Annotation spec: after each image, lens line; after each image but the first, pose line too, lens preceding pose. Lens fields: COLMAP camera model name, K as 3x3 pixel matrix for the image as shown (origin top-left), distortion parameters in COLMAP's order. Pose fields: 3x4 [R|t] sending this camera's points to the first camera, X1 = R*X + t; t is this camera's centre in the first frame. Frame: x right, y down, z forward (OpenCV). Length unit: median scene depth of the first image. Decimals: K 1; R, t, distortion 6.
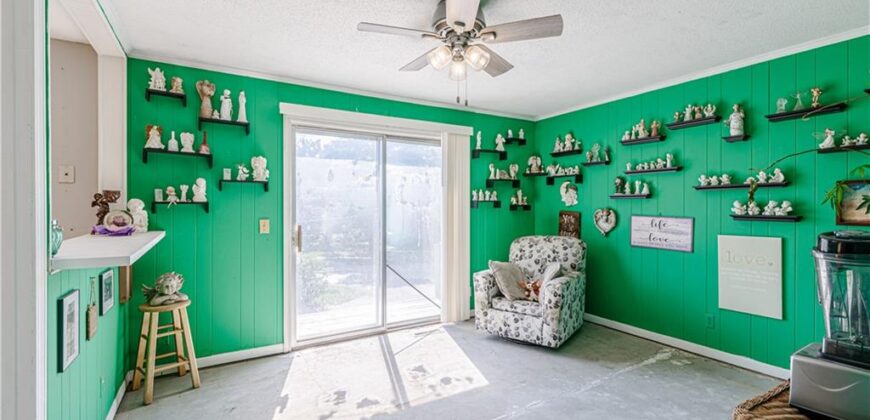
lens RADIAL K [[378.0, 0, 433.3], [0, 378.0, 206.8], [0, 0, 1]] dist [0.001036, 0.000133]
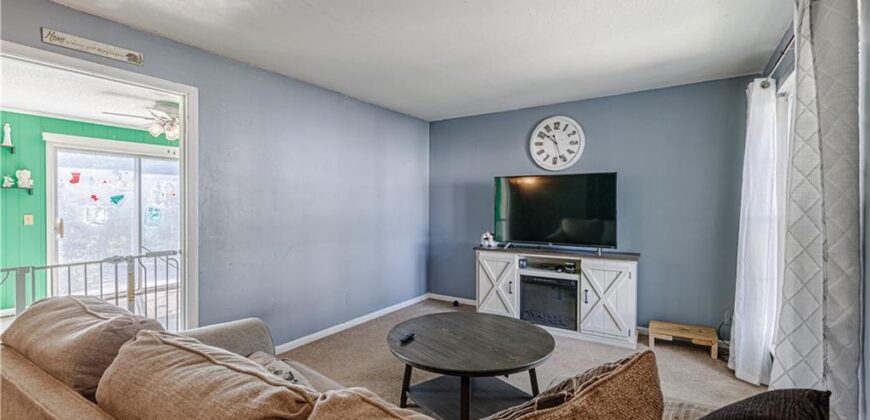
lens RADIAL K [[378.0, 0, 433.3], [0, 378.0, 206.8], [0, 0, 1]] dist [0.001036, 0.000133]
pose [[0.906125, -0.000274, 0.423011, 0.332254], [0.000105, 1.000000, 0.000422, 0.003630], [-0.423011, -0.000338, 0.906125, -0.940927]]
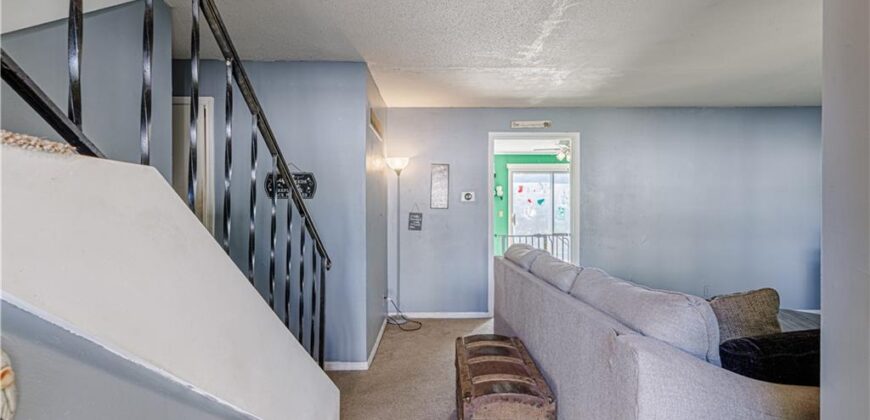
lens RADIAL K [[386.9, 0, 435.0], [0, 386.9, 210.0], [0, 0, 1]] dist [-0.000349, -0.000011]
pose [[0.861945, 0.006357, -0.506962, 0.488058], [-0.001257, 0.999945, 0.010401, 0.000465], [0.507000, -0.008327, 0.861906, -1.469156]]
